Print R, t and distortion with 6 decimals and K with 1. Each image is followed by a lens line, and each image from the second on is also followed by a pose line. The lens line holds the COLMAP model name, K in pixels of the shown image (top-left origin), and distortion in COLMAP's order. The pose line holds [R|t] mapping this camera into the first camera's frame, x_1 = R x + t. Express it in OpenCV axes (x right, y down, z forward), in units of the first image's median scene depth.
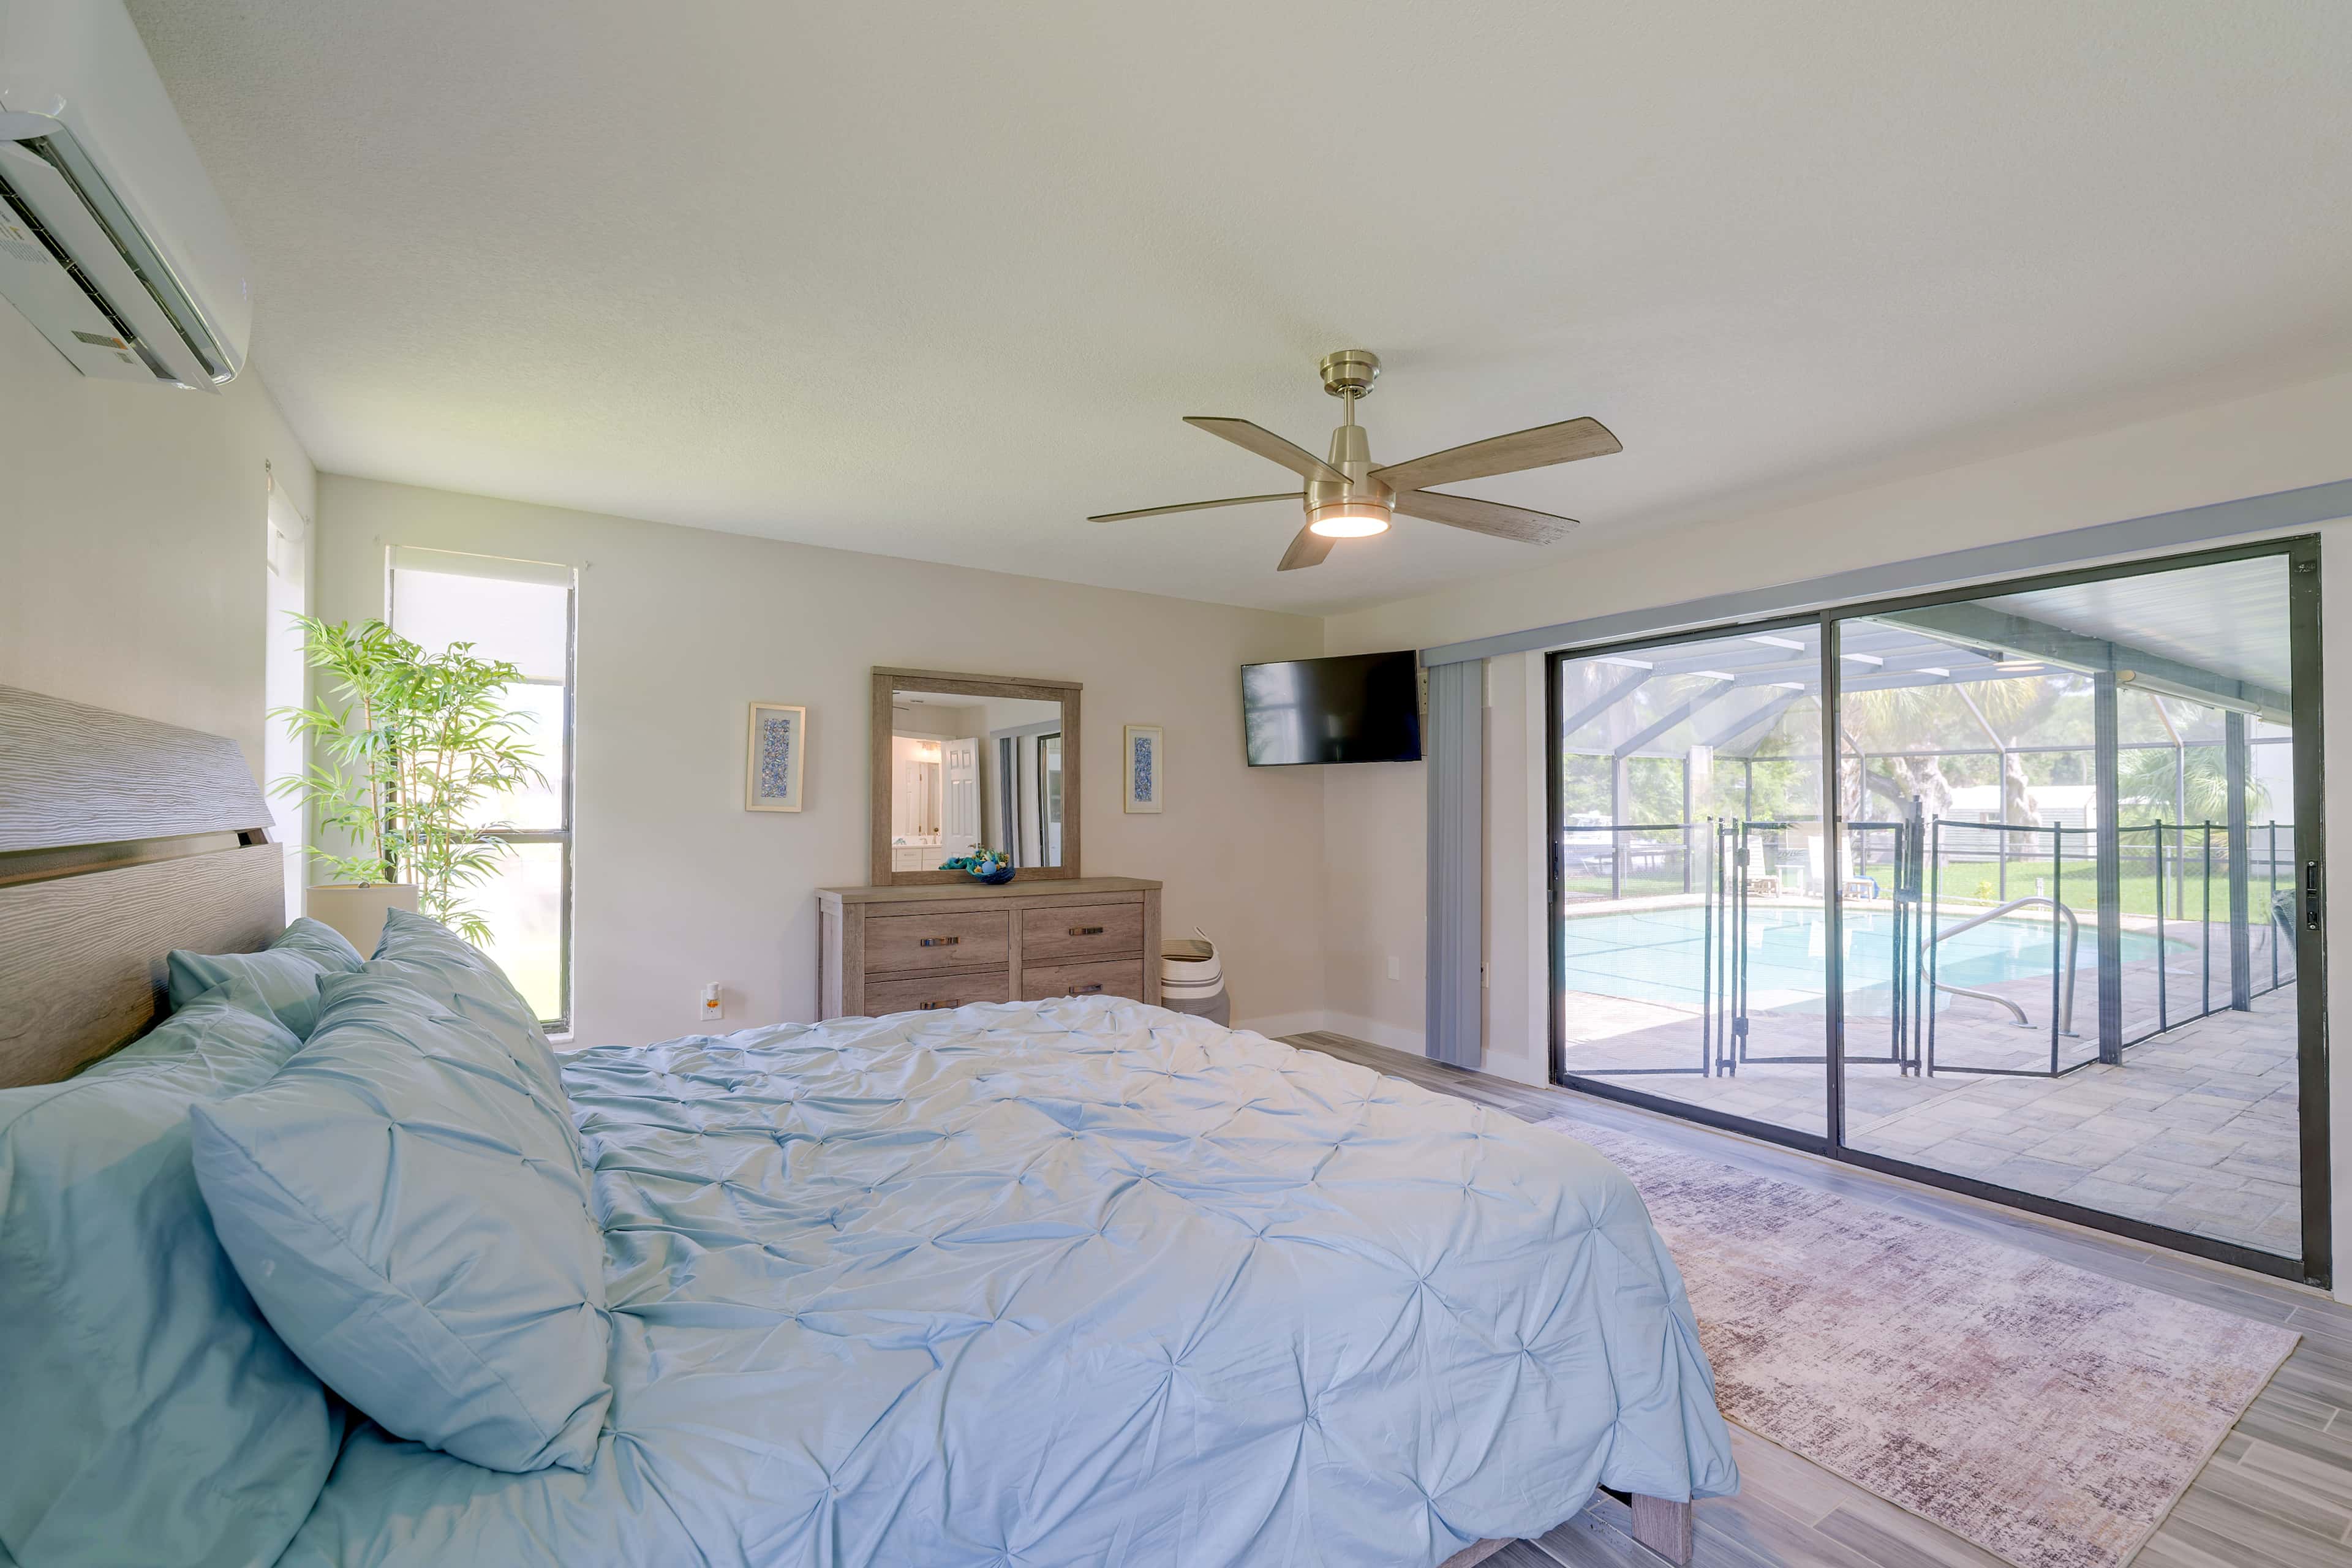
lens RADIAL K [[1019.5, 0, 1188.0], [0, 1019.5, 809.8], [0, 0, 1]] dist [0.003240, -0.000055]
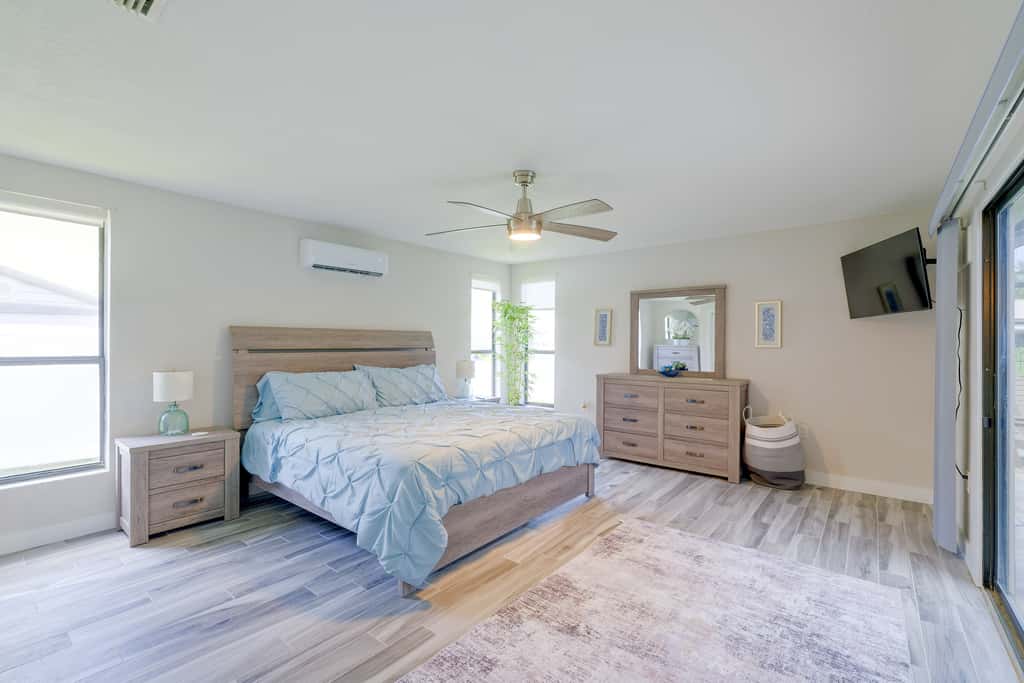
lens RADIAL K [[443.8, 0, 516.5], [0, 443.8, 344.4], [0, 0, 1]] dist [0.003240, -0.000055]
pose [[0.299143, 0.000090, -0.954208, 0.746787], [-0.003509, 0.999993, -0.001006, 0.000106], [0.954202, 0.003649, 0.299142, 0.382365]]
